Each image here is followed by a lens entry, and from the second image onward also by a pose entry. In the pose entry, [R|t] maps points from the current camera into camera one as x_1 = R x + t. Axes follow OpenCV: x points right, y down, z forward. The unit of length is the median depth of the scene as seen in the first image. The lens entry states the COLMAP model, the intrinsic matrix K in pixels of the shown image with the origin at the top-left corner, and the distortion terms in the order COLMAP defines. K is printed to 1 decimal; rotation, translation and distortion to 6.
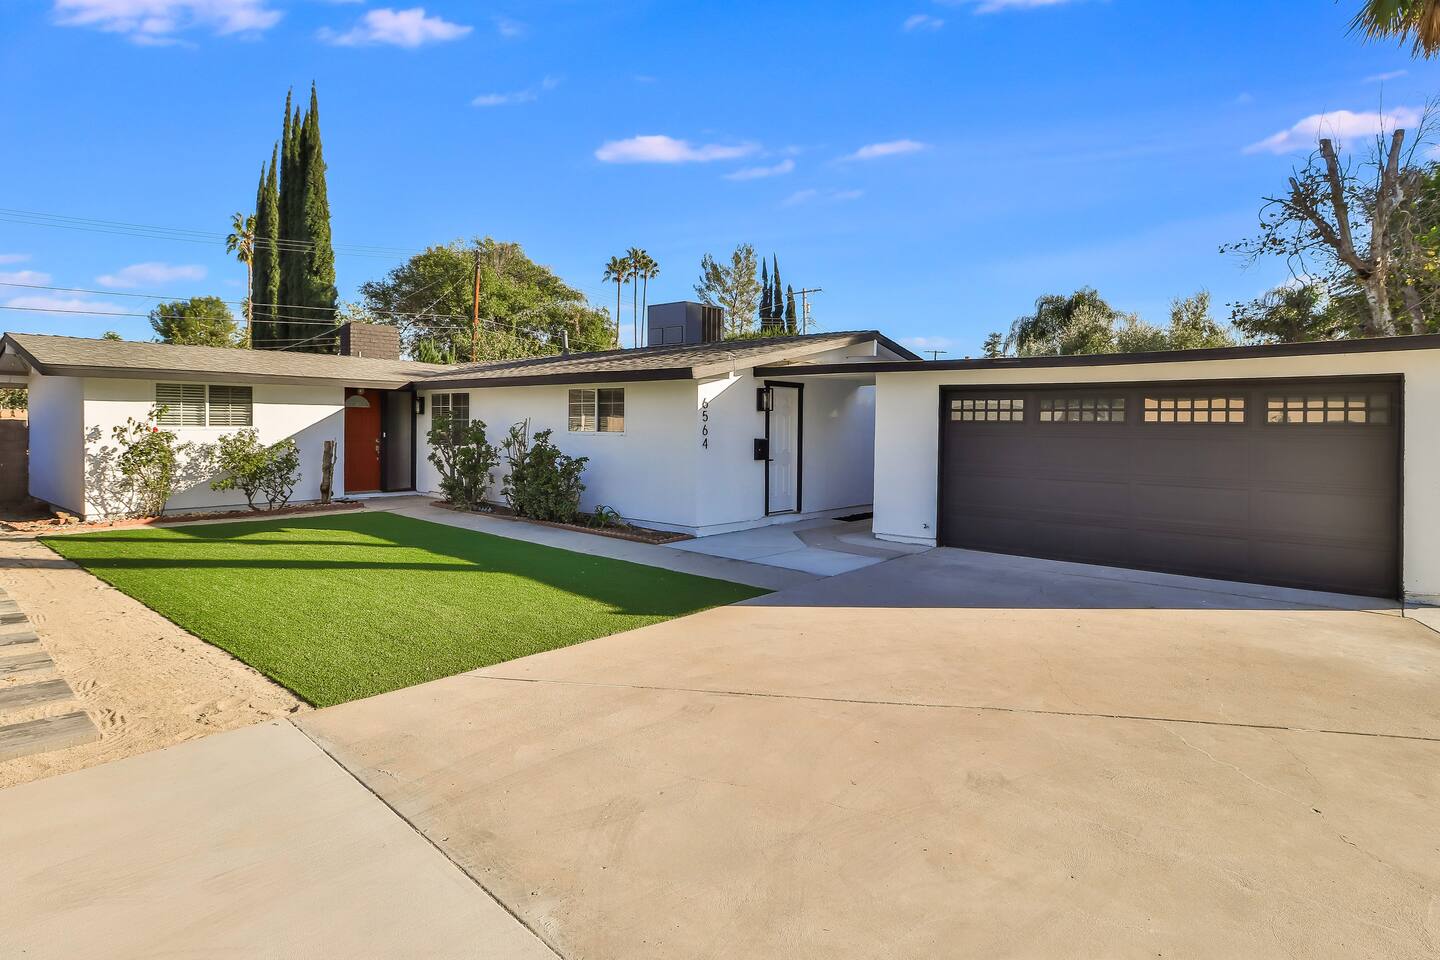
lens RADIAL K [[794.7, 0, 725.1], [0, 794.7, 448.6], [0, 0, 1]] dist [0.002563, -0.000238]
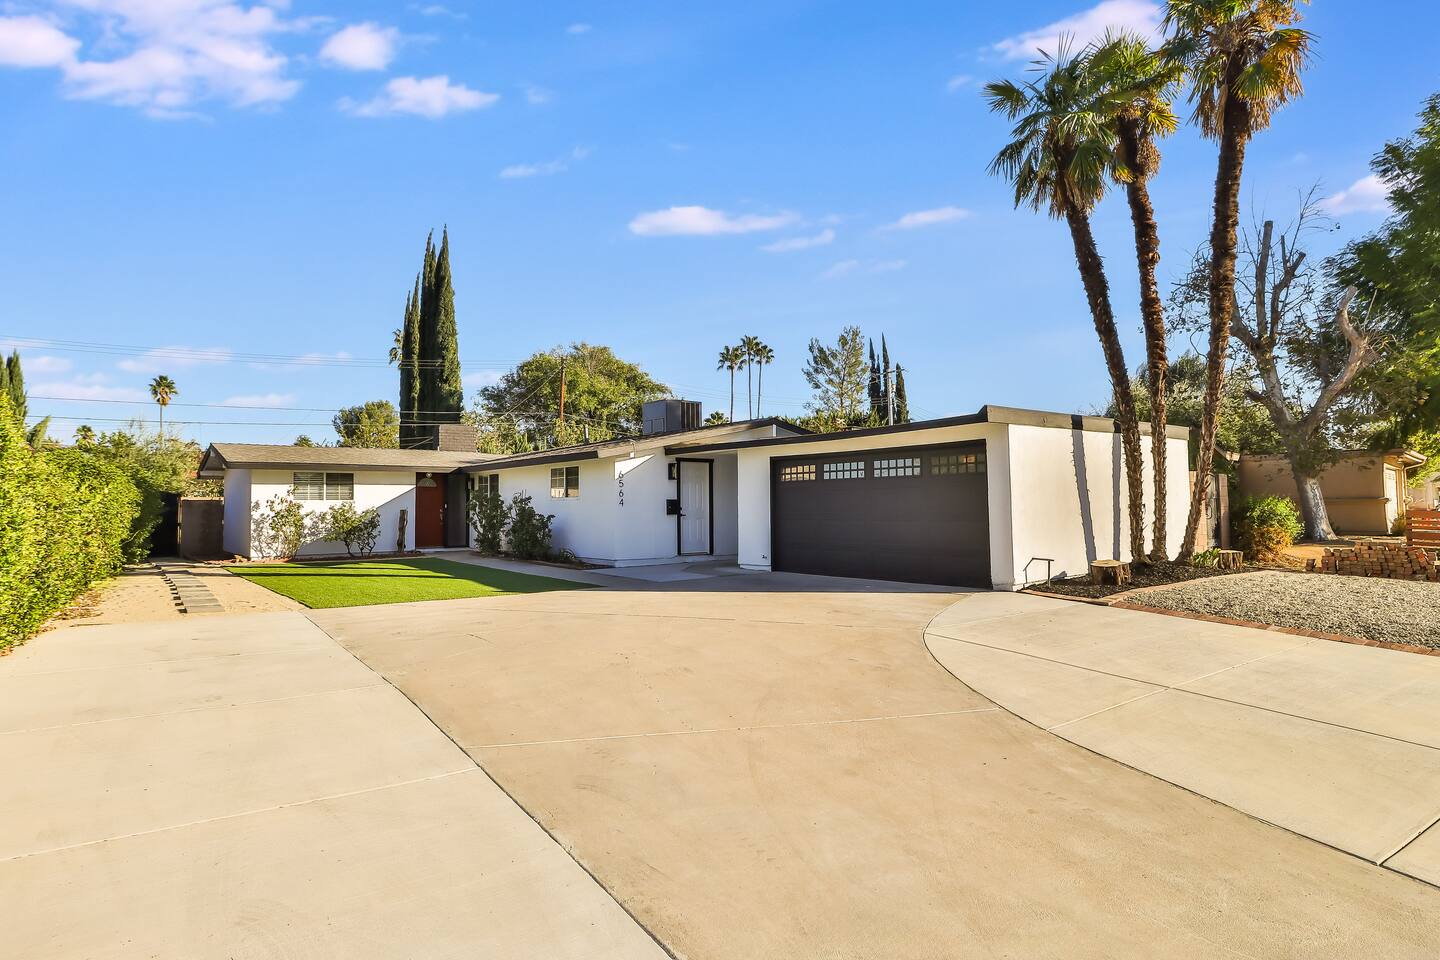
lens RADIAL K [[840.8, 0, 720.0], [0, 840.8, 480.0], [0, 0, 1]] dist [-0.003572, -0.000665]
pose [[0.979393, -0.026835, -0.200172, 0.355047], [0.013479, 0.997609, -0.067789, 0.045875], [0.201513, 0.063694, 0.977413, -0.357443]]
